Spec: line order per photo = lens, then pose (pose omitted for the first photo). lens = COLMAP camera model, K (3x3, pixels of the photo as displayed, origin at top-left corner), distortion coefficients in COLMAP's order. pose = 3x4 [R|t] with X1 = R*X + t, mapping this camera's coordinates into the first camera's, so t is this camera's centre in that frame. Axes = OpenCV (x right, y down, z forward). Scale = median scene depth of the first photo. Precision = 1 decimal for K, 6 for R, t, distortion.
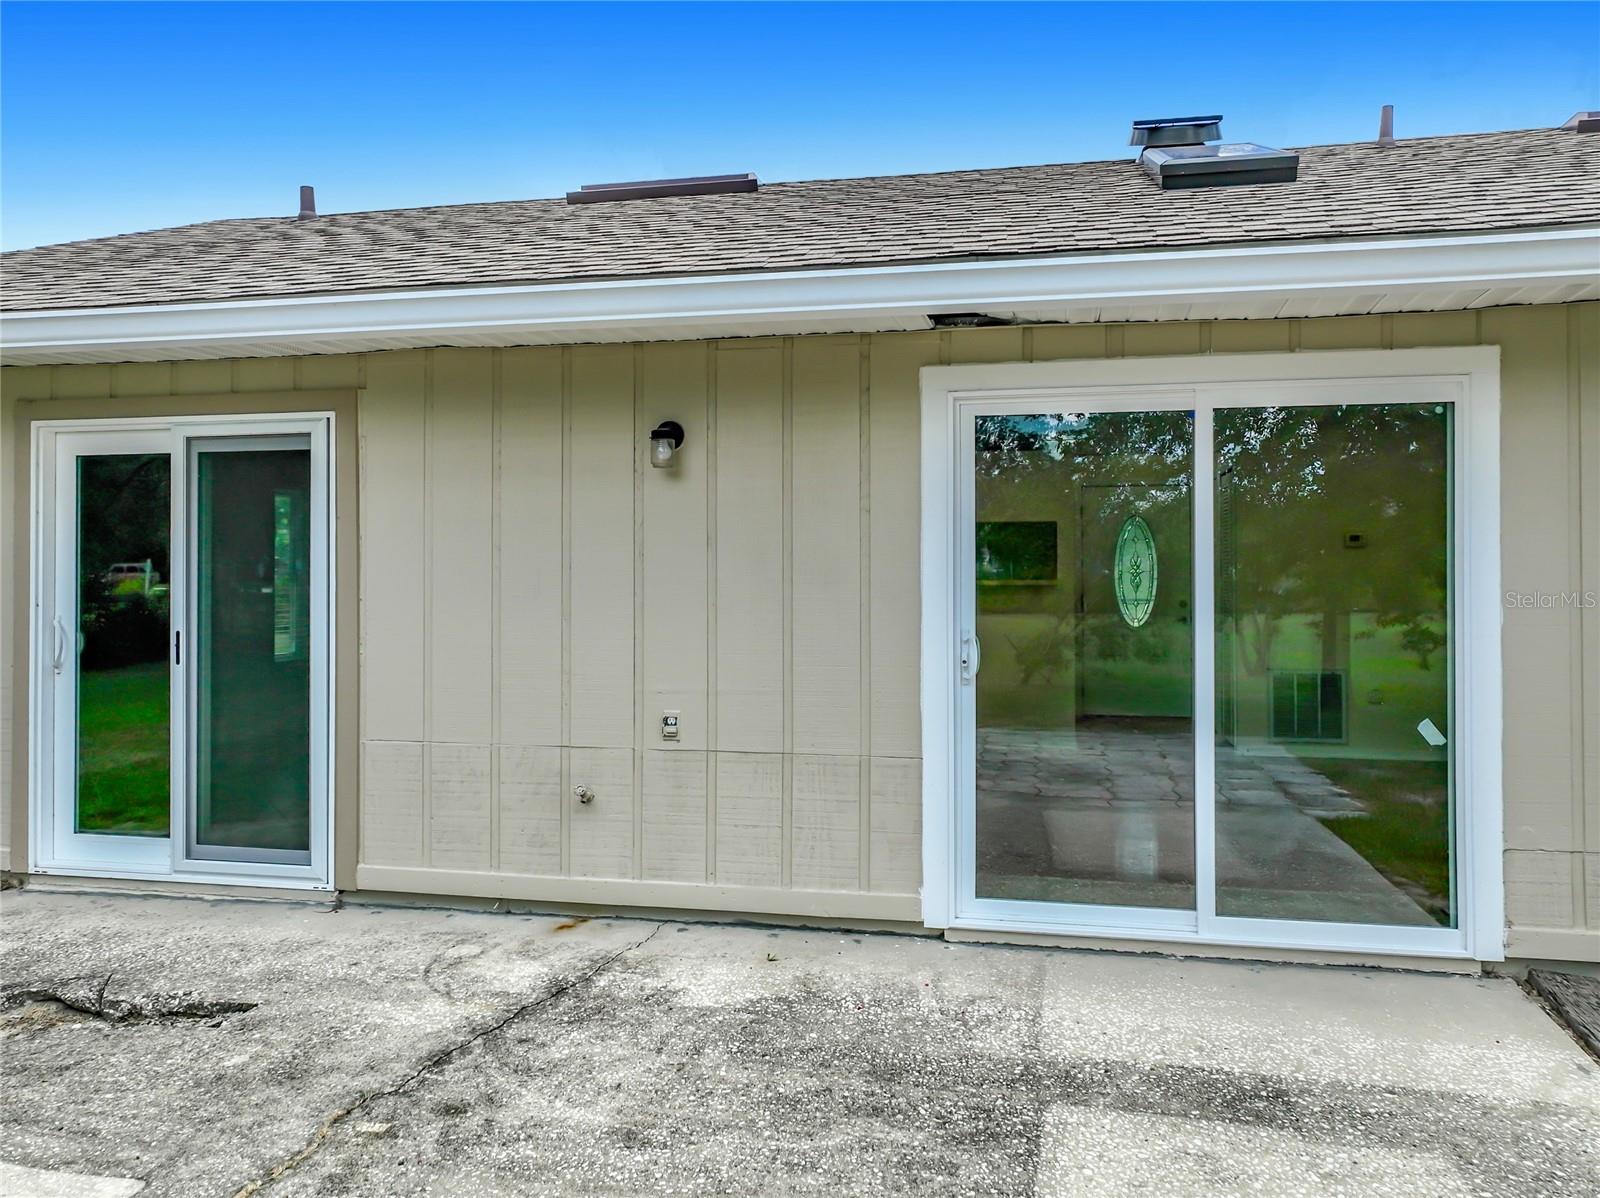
lens RADIAL K [[1199.6, 0, 799.3], [0, 1199.6, 551.8], [0, 0, 1]] dist [-0.007573, 0.023130]
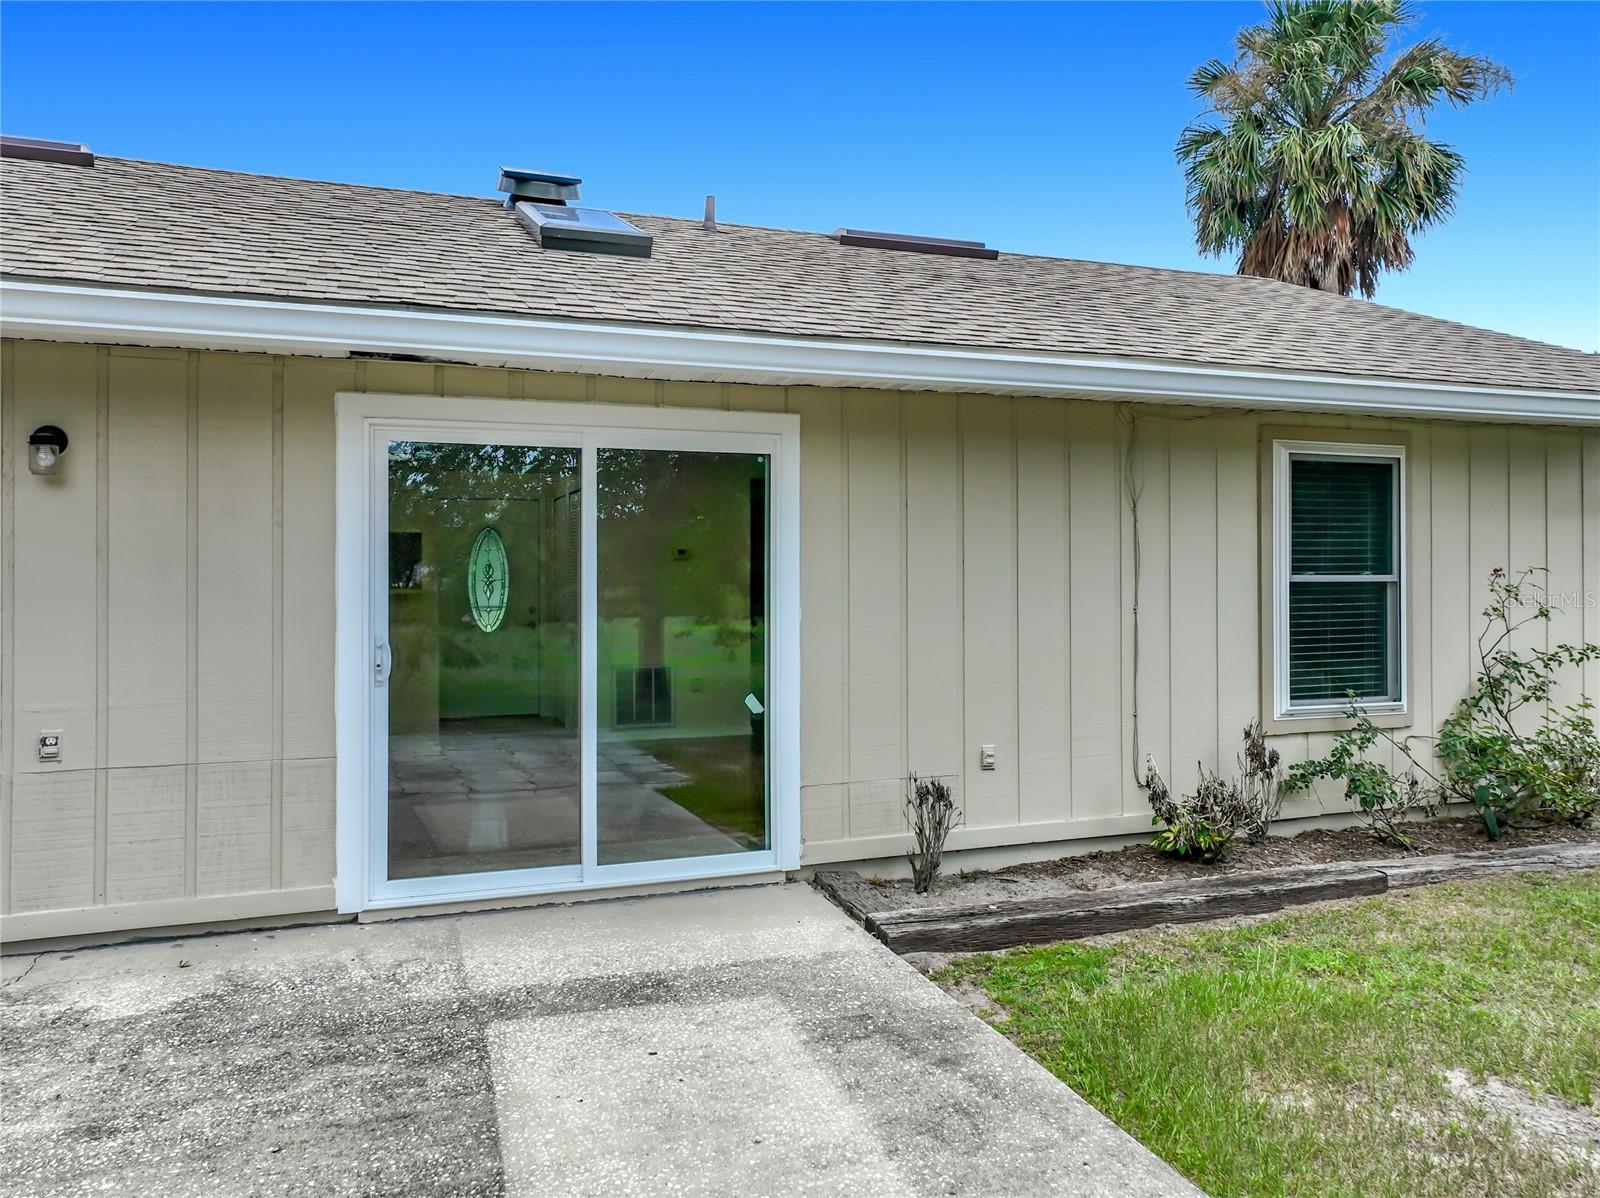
lens RADIAL K [[1199.6, 0, 799.3], [0, 1199.6, 551.8], [0, 0, 1]] dist [-0.007573, 0.023130]
pose [[0.852404, 0.009346, 0.522801, -0.121192], [-0.006177, 0.999950, -0.007805, -0.006524], [-0.522848, 0.003424, 0.852419, -0.149884]]
